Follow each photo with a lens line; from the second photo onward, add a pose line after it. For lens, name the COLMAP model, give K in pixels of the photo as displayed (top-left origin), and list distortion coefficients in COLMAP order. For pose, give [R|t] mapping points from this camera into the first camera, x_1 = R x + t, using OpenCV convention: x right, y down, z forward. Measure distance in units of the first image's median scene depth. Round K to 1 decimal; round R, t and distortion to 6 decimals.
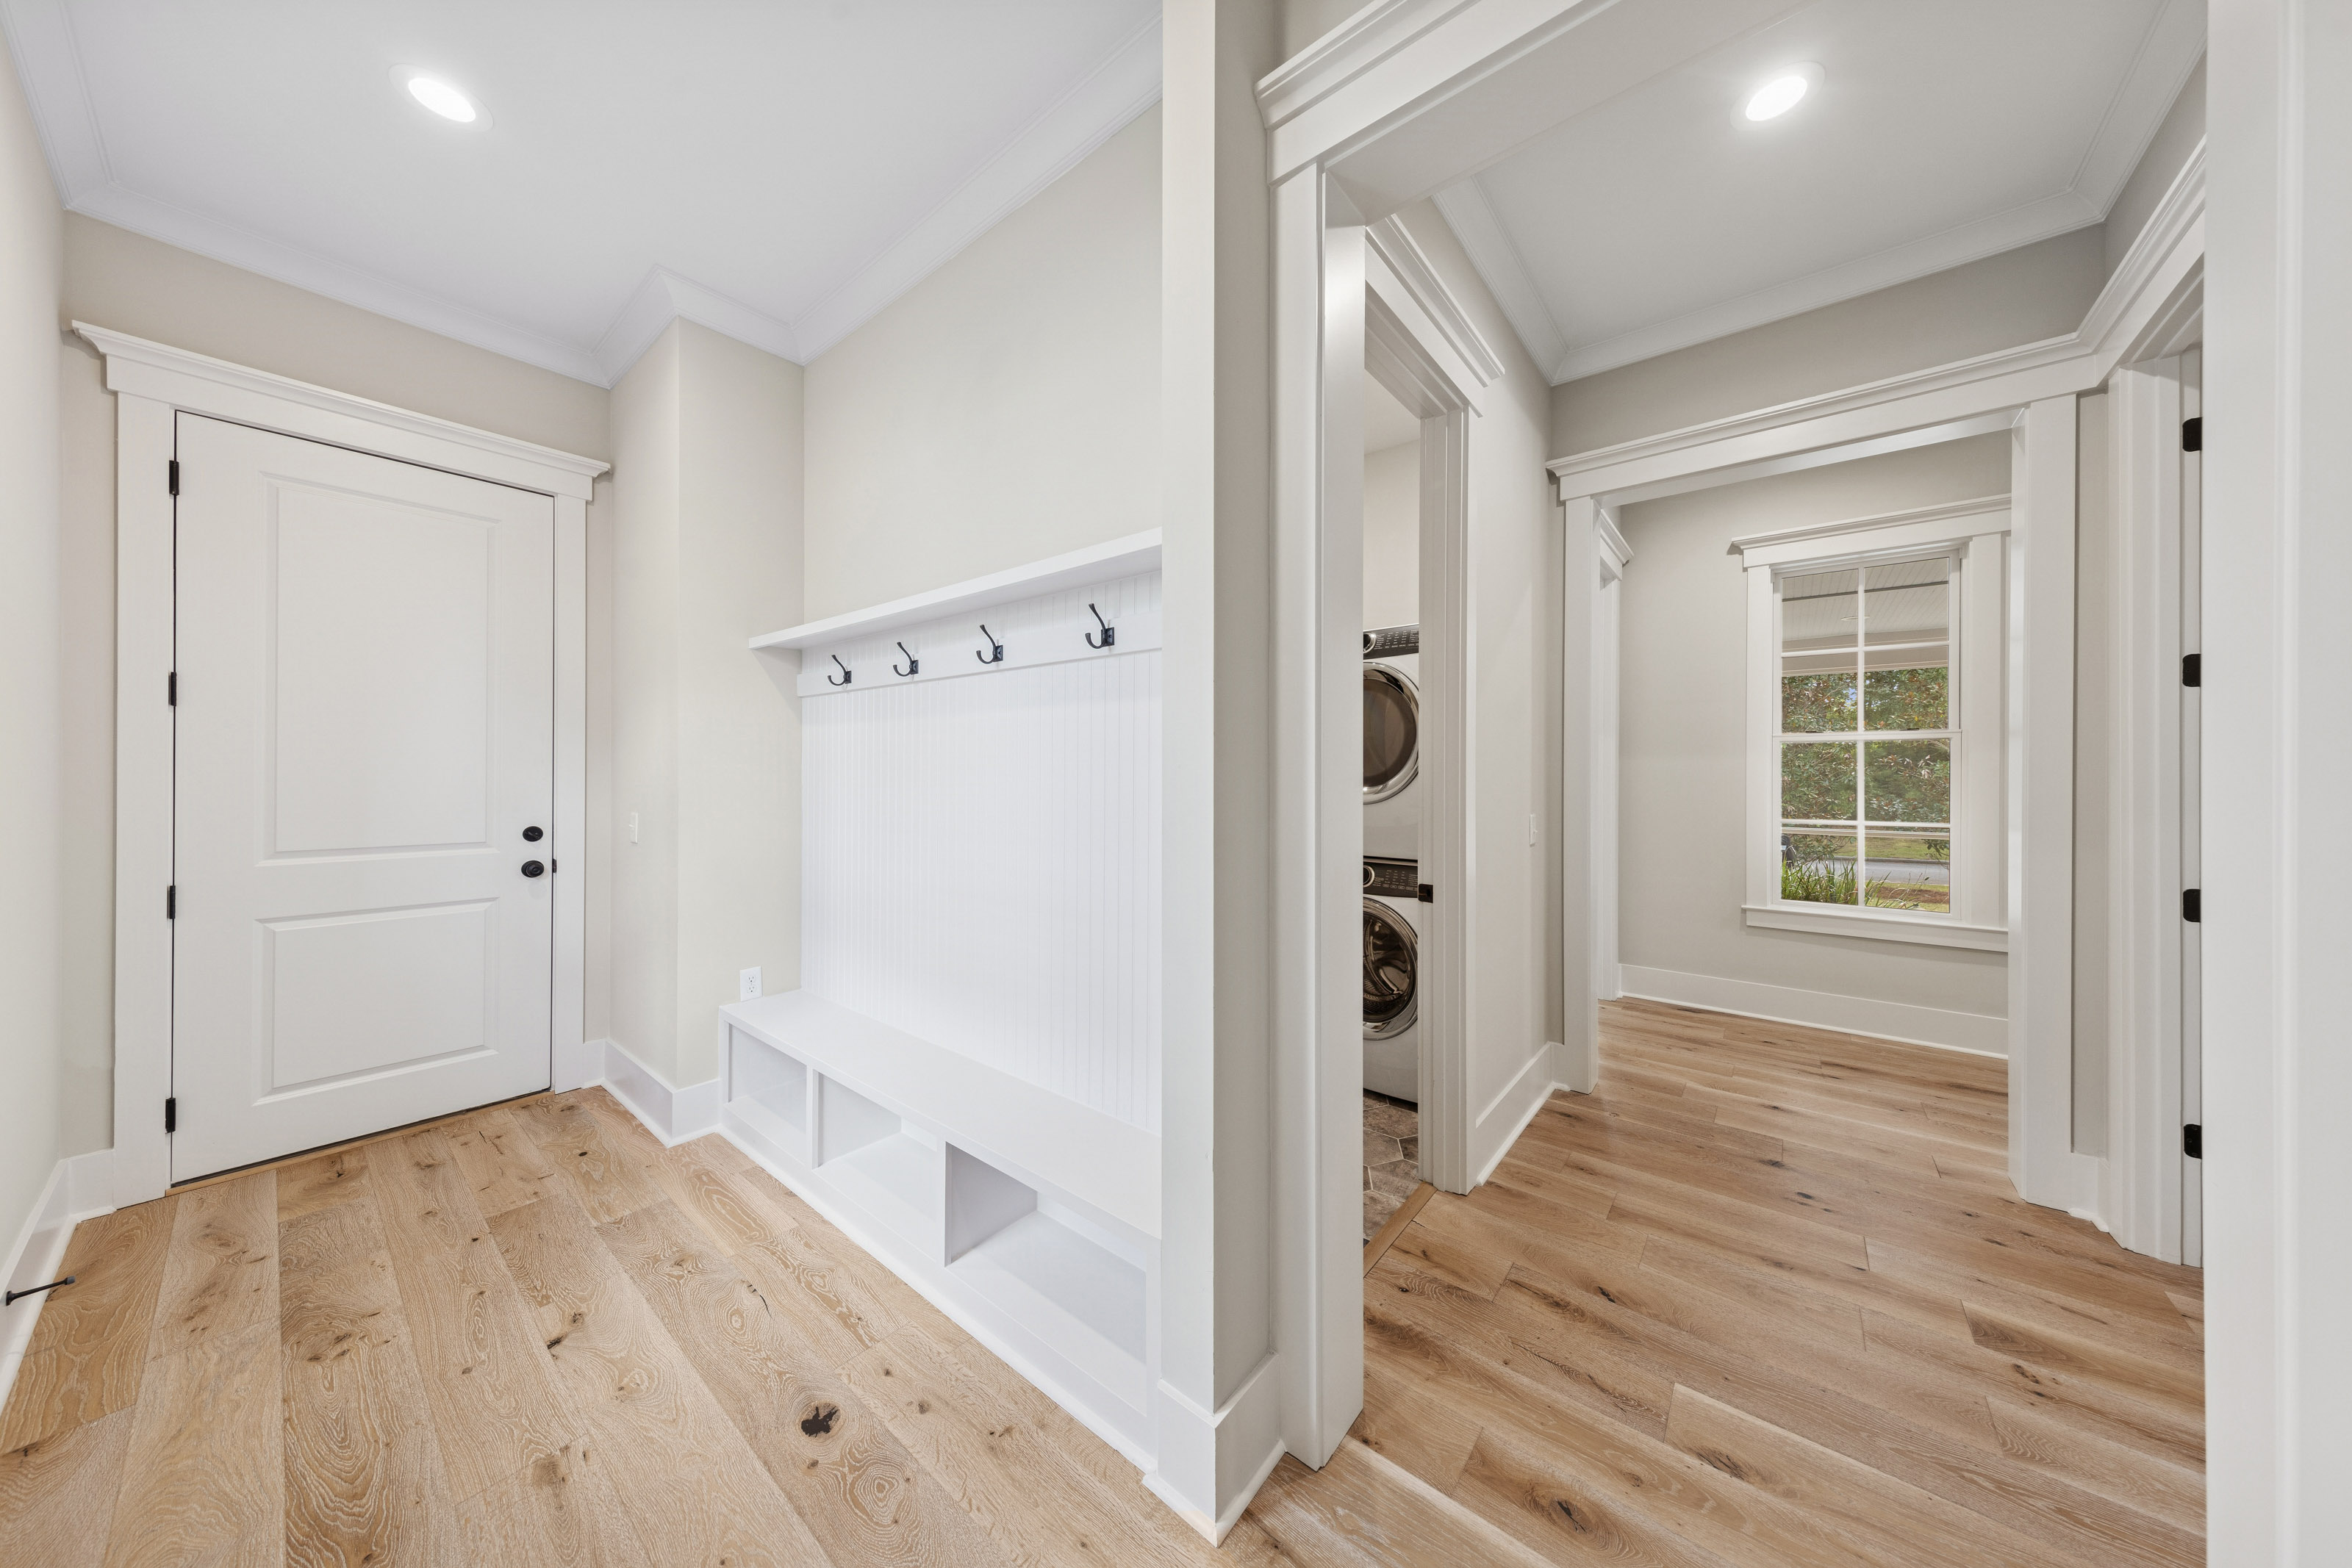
lens RADIAL K [[740.4, 0, 1183.9], [0, 740.4, 782.8], [0, 0, 1]] dist [0.000719, 0.000074]
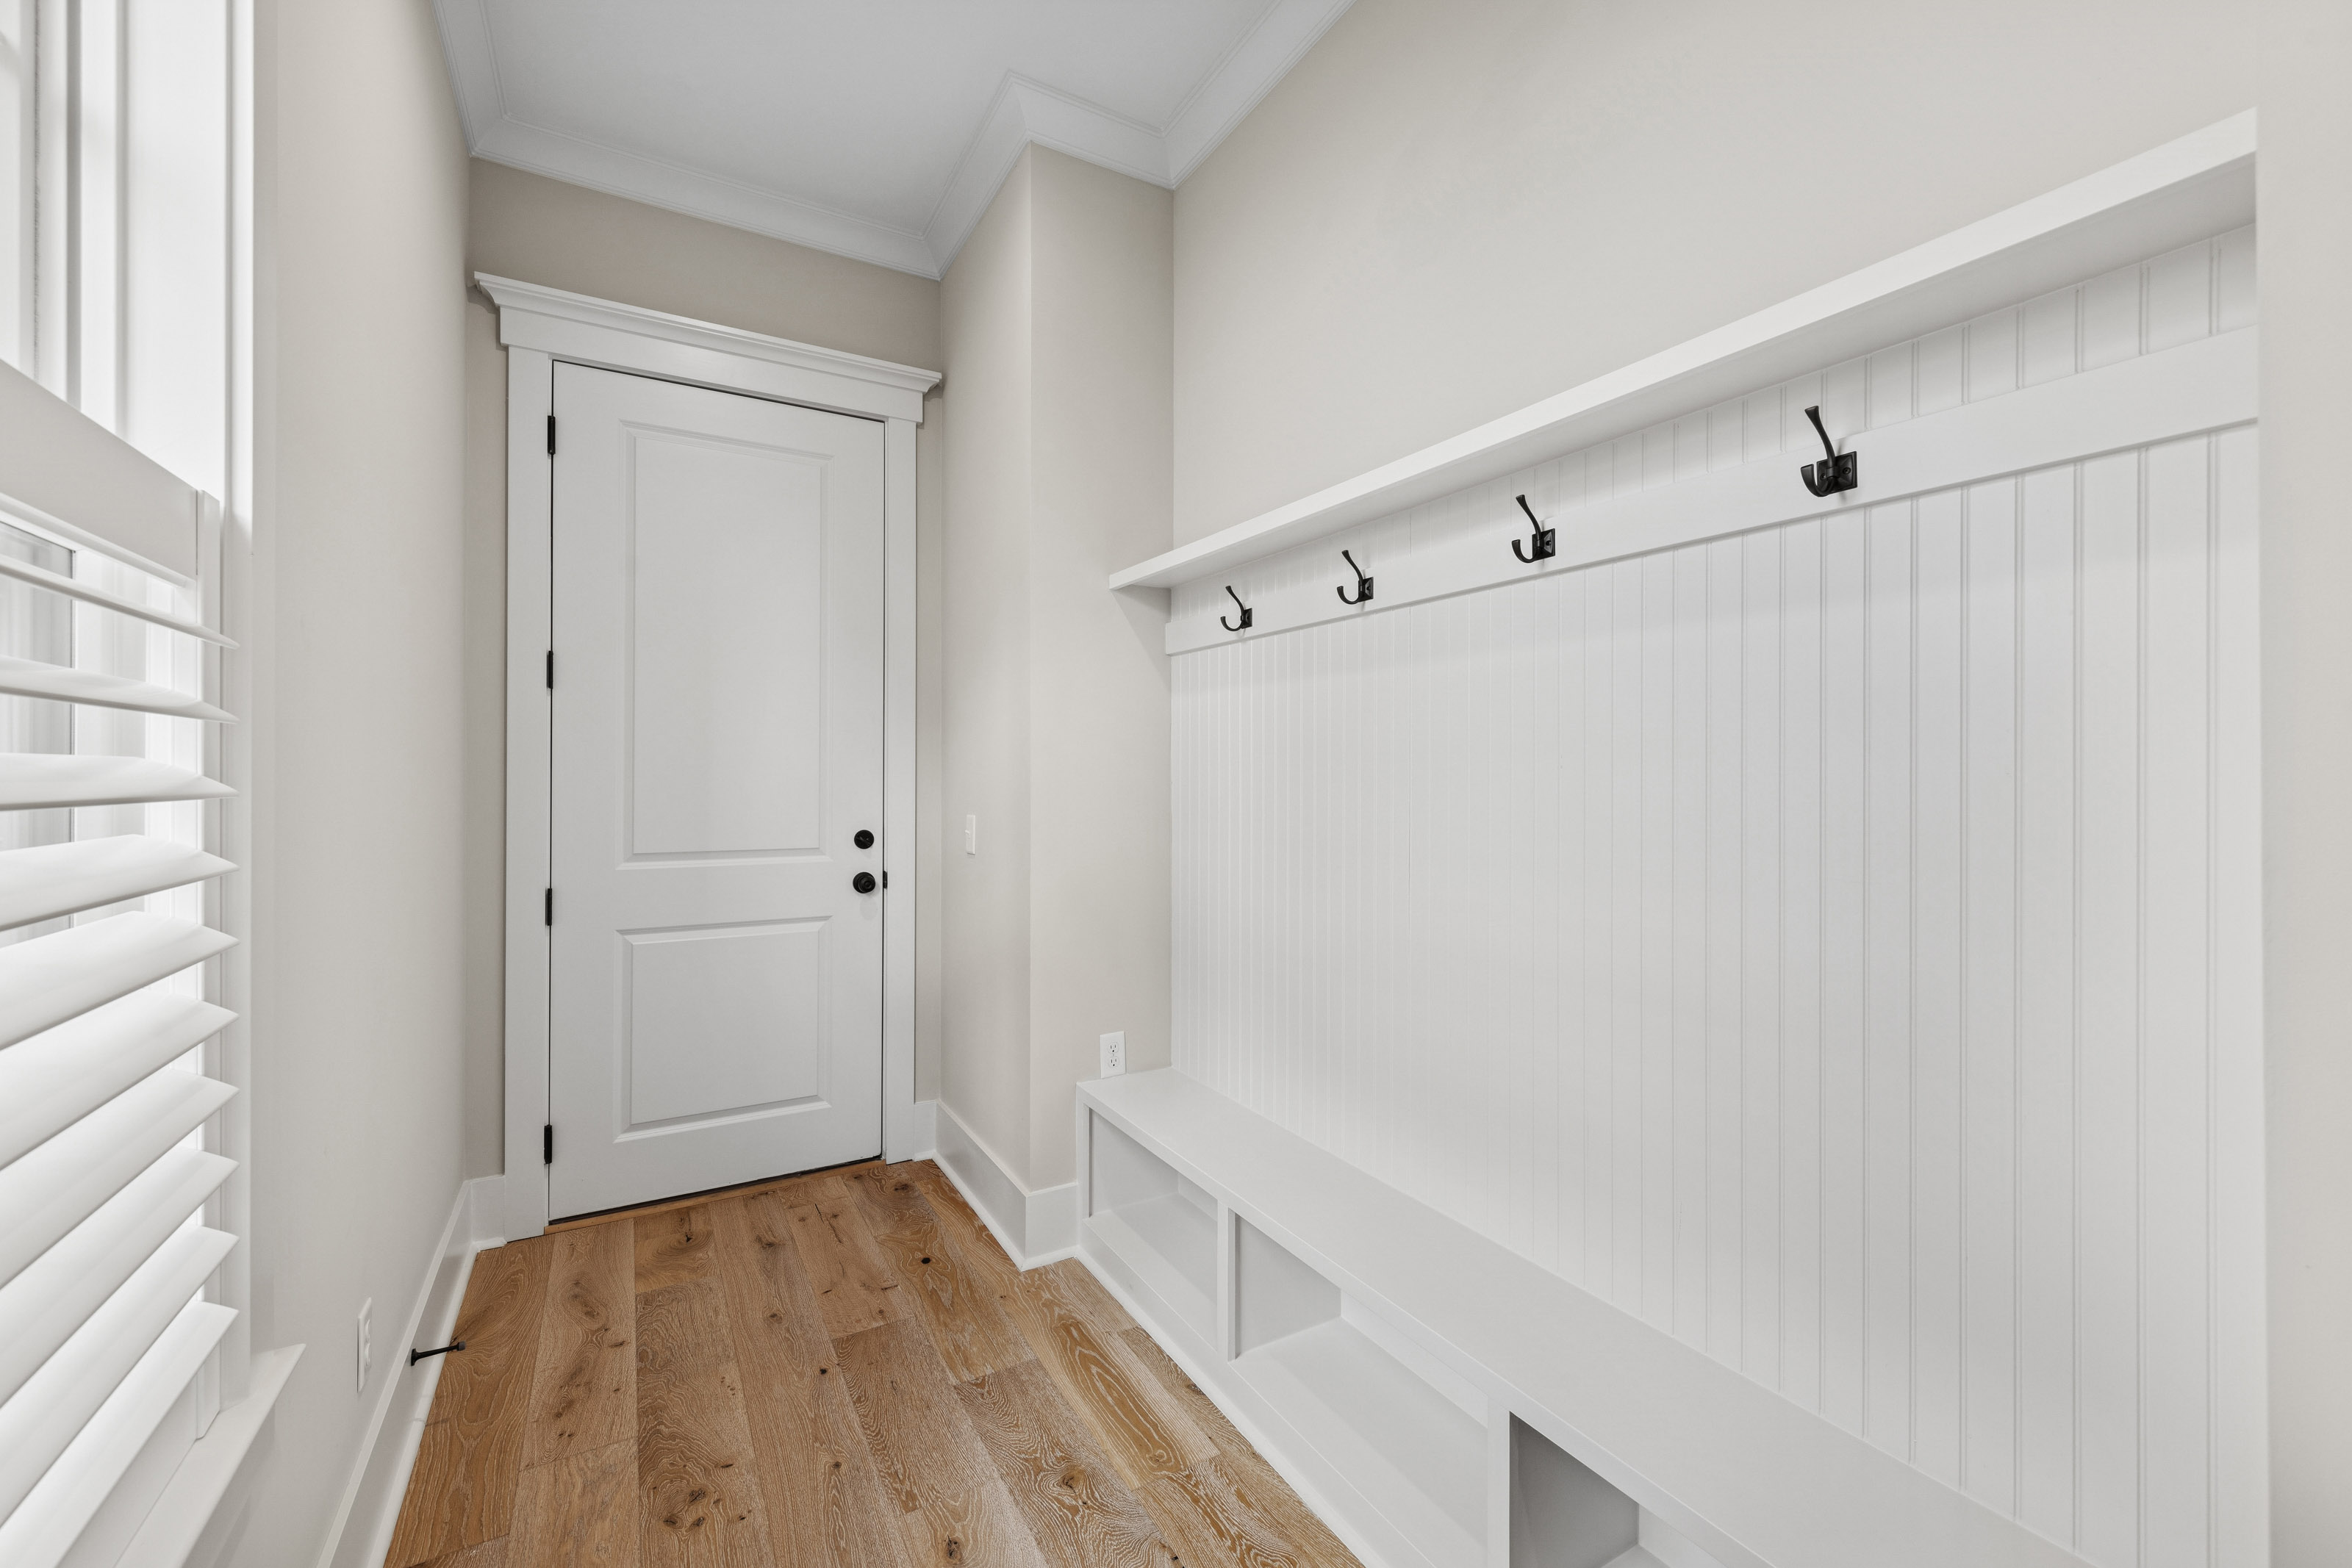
lens RADIAL K [[949.3, 0, 1176.0], [0, 949.3, 784.0], [0, 0, 1]] dist [-0.001497, -0.000092]
pose [[0.933566, 0.000446, -0.358406, -0.239624], [-0.000656, 1.000000, -0.000464, 0.011336], [0.358405, 0.000668, 0.933566, 0.195299]]
